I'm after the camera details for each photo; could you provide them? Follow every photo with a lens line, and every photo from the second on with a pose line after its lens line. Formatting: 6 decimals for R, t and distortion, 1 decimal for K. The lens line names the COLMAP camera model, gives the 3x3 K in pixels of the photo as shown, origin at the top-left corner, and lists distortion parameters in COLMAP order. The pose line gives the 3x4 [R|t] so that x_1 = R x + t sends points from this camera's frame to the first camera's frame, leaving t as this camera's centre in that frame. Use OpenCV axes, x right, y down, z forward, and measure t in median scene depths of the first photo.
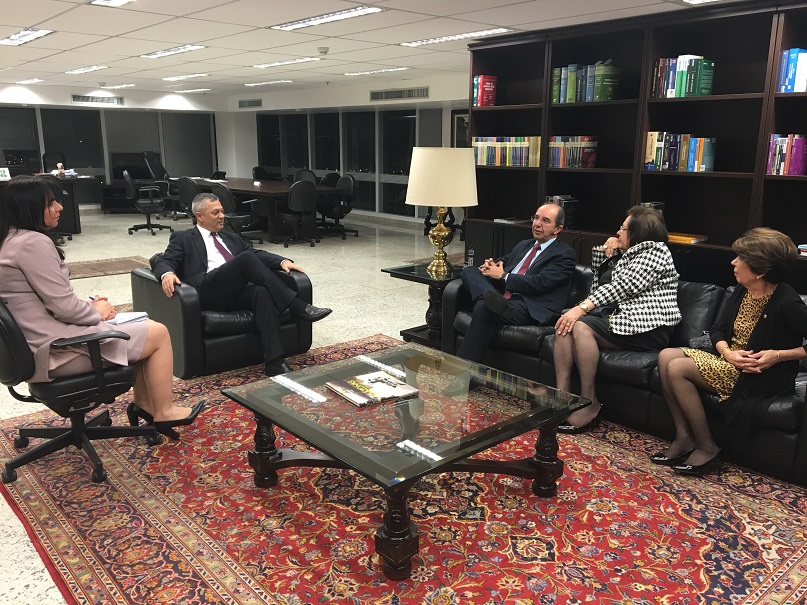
lens RADIAL K [[688.7, 0, 402.2], [0, 688.7, 305.6], [0, 0, 1]] dist [-0.006935, -0.015987]
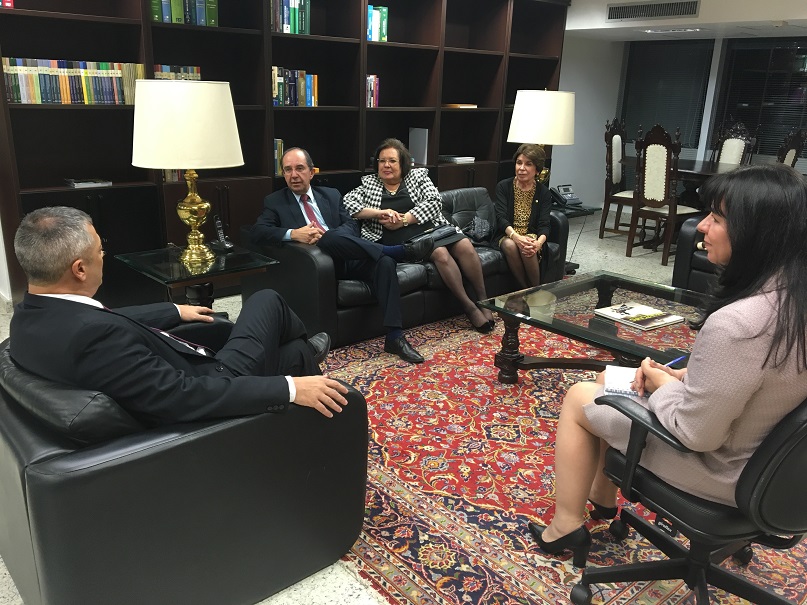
lens RADIAL K [[688.7, 0, 402.2], [0, 688.7, 300.3], [0, 0, 1]] dist [-0.006935, -0.015987]
pose [[0.000289, -0.287157, 0.957884, -0.692670], [0.201813, 0.938191, 0.281192, -0.181128], [-0.979424, 0.193232, 0.058223, 0.841129]]
